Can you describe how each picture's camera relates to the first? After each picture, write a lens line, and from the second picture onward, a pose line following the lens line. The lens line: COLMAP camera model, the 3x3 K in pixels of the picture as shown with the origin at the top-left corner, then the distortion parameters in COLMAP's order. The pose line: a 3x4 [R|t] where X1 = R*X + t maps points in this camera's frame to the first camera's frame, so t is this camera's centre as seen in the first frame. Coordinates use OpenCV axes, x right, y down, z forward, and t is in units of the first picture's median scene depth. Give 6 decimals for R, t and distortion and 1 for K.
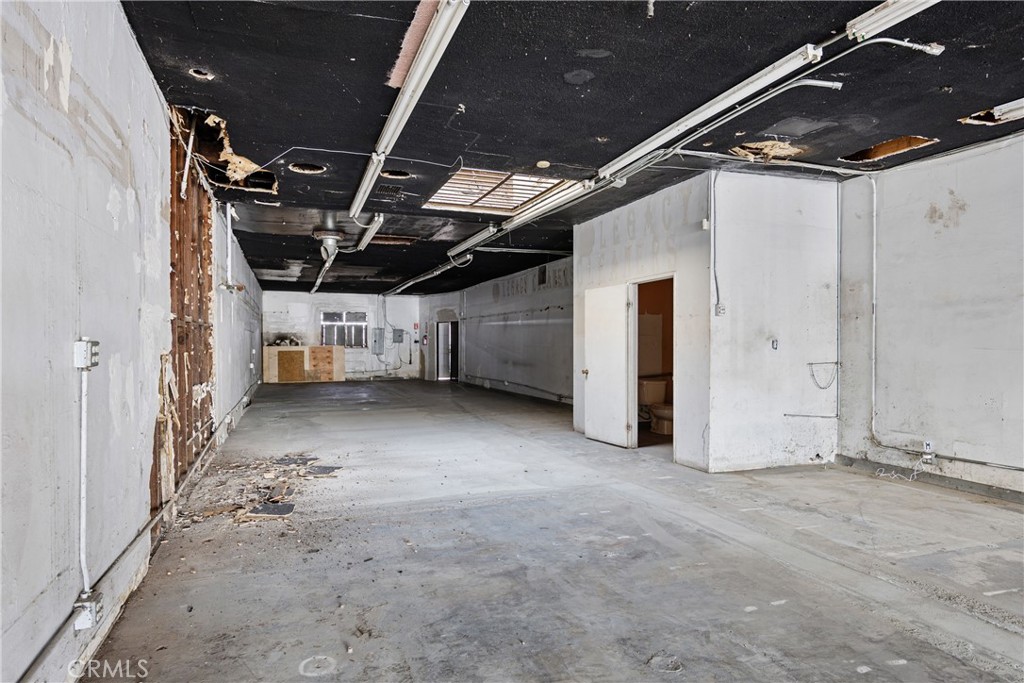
lens RADIAL K [[611.8, 0, 505.2], [0, 611.8, 344.4], [0, 0, 1]] dist [-0.000612, -0.000066]
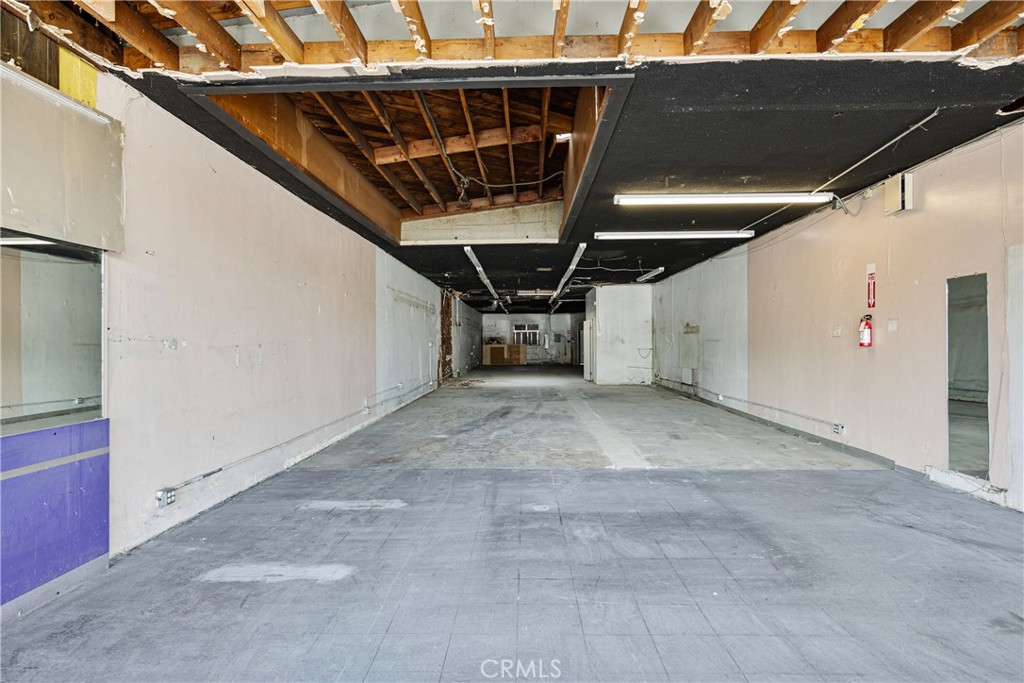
lens RADIAL K [[611.8, 0, 513.1], [0, 611.8, 341.6], [0, 0, 1]] dist [-0.000612, -0.000066]
pose [[0.932764, -0.004967, -0.360454, 0.329686], [0.003918, 0.999986, -0.003639, 0.001217], [0.360467, 0.001981, 0.932770, -0.633084]]
